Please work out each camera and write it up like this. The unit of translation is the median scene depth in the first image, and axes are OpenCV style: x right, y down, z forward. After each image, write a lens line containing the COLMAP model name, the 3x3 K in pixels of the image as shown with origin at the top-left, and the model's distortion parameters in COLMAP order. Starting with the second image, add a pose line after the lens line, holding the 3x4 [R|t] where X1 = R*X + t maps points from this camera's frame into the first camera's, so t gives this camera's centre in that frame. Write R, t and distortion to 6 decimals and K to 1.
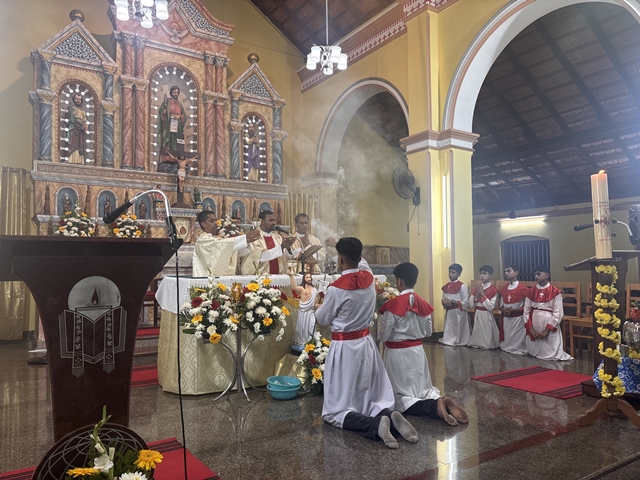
lens RADIAL K [[483.6, 0, 318.2], [0, 483.6, 241.9], [0, 0, 1]] dist [0.059168, -0.079894]
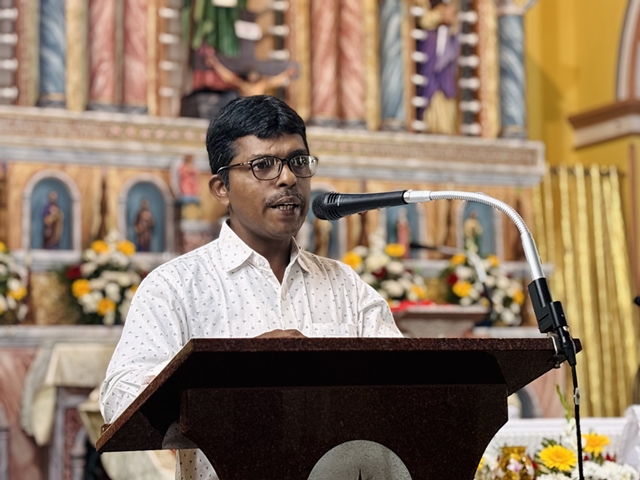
lens RADIAL K [[1464.1, 0, 318.5], [0, 1464.1, 235.1], [0, 0, 1]] dist [0.232372, -0.561342]
pose [[0.988379, -0.015712, -0.151194, -0.079306], [0.008589, 0.998827, -0.047650, -0.008705], [0.151765, 0.045798, 0.987355, -0.034505]]
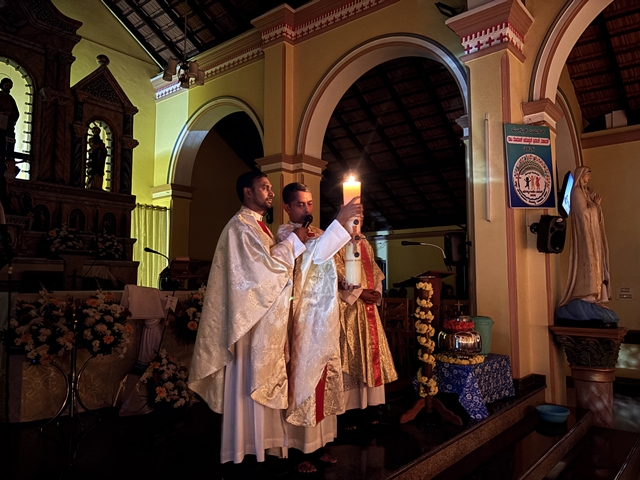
lens RADIAL K [[487.3, 0, 320.2], [0, 487.3, 239.1], [0, 0, 1]] dist [0.007897, -0.006685]
pose [[0.953780, 0.037757, 0.298124, -0.000893], [-0.025556, 0.998673, -0.044717, 0.000788], [-0.299417, 0.035031, 0.953479, -0.019531]]
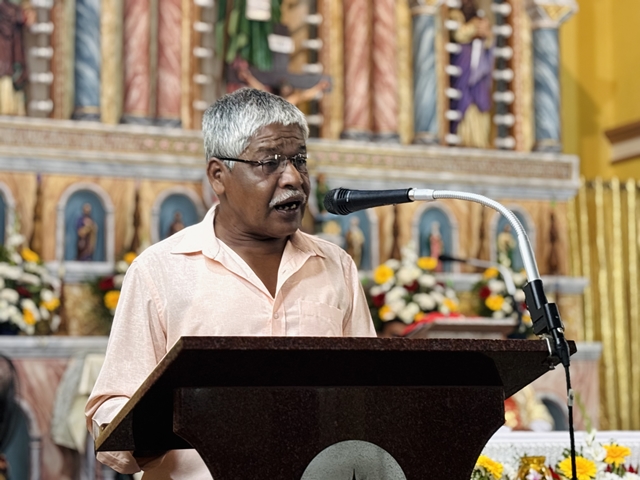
lens RADIAL K [[1463.8, 0, 320.0], [0, 1463.8, 240.0], [0, 0, 1]] dist [0.246407, -0.721493]
pose [[0.983586, -0.013460, -0.179940, -0.069476], [0.003442, 0.998432, -0.055872, -0.005449], [0.180410, 0.054335, 0.982090, -0.034564]]
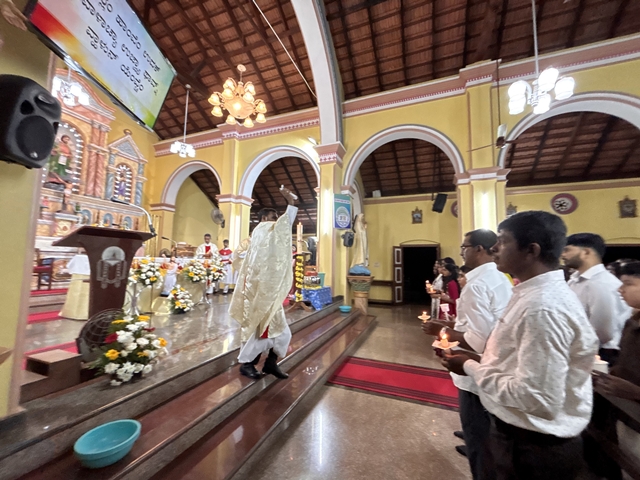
lens RADIAL K [[258.4, 0, 320.9], [0, 258.4, 238.6], [0, 0, 1]] dist [-0.000466, -0.000130]
pose [[0.812098, 0.081078, 0.577860, -0.094181], [-0.056068, 0.996560, -0.061029, 0.013573], [-0.580821, 0.017162, 0.813851, -0.148376]]
